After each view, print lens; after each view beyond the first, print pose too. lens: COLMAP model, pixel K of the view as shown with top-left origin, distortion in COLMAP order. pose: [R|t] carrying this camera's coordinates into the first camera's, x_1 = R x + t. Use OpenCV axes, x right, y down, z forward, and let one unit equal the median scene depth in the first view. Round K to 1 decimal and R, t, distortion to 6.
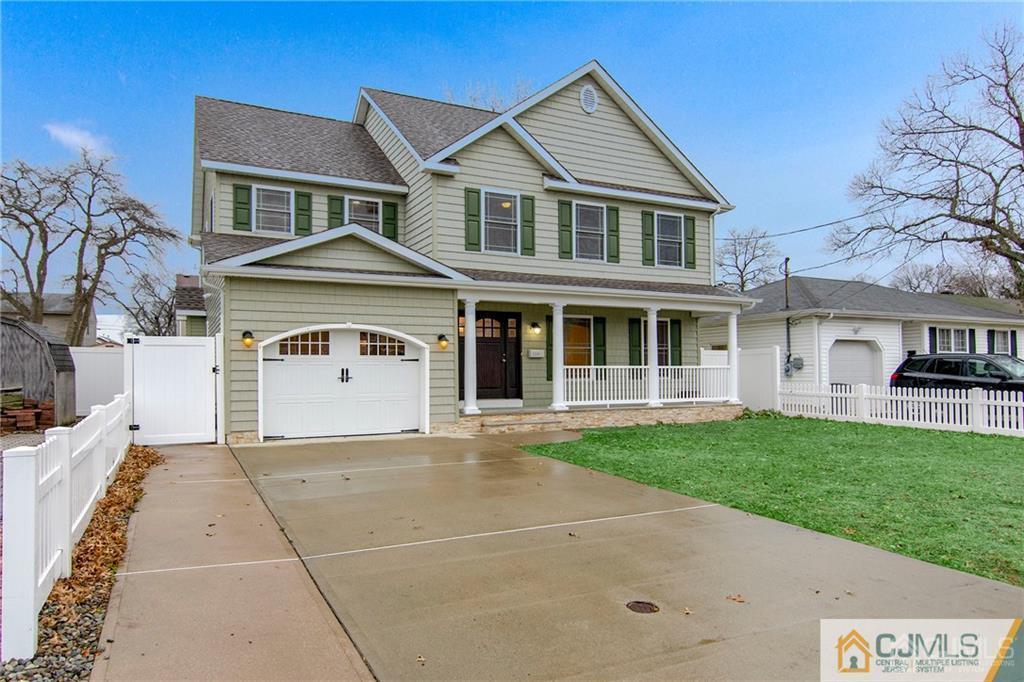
lens RADIAL K [[638.8, 0, 509.9], [0, 638.8, 350.8], [0, 0, 1]] dist [0.023784, -0.001186]
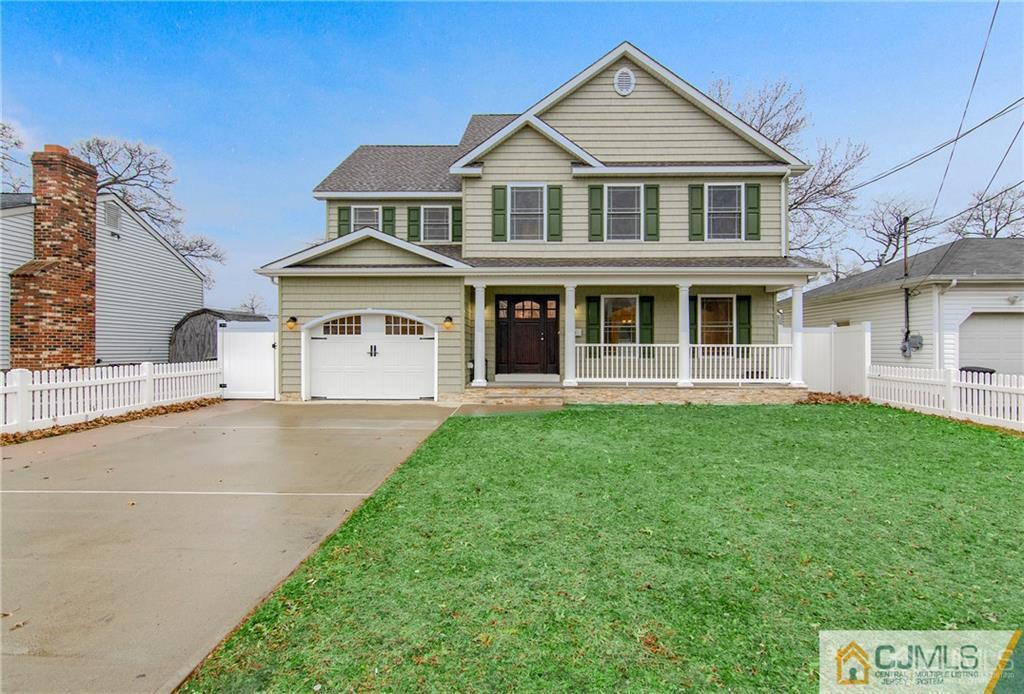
lens RADIAL K [[520.8, 0, 512.8], [0, 520.8, 340.9], [0, 0, 1]] dist [0.013342, -0.001376]
pose [[0.887756, 0.000876, -0.460314, 0.370627], [0.007793, 0.999826, 0.016932, 0.003195], [0.460249, -0.018619, 0.887595, 0.186246]]
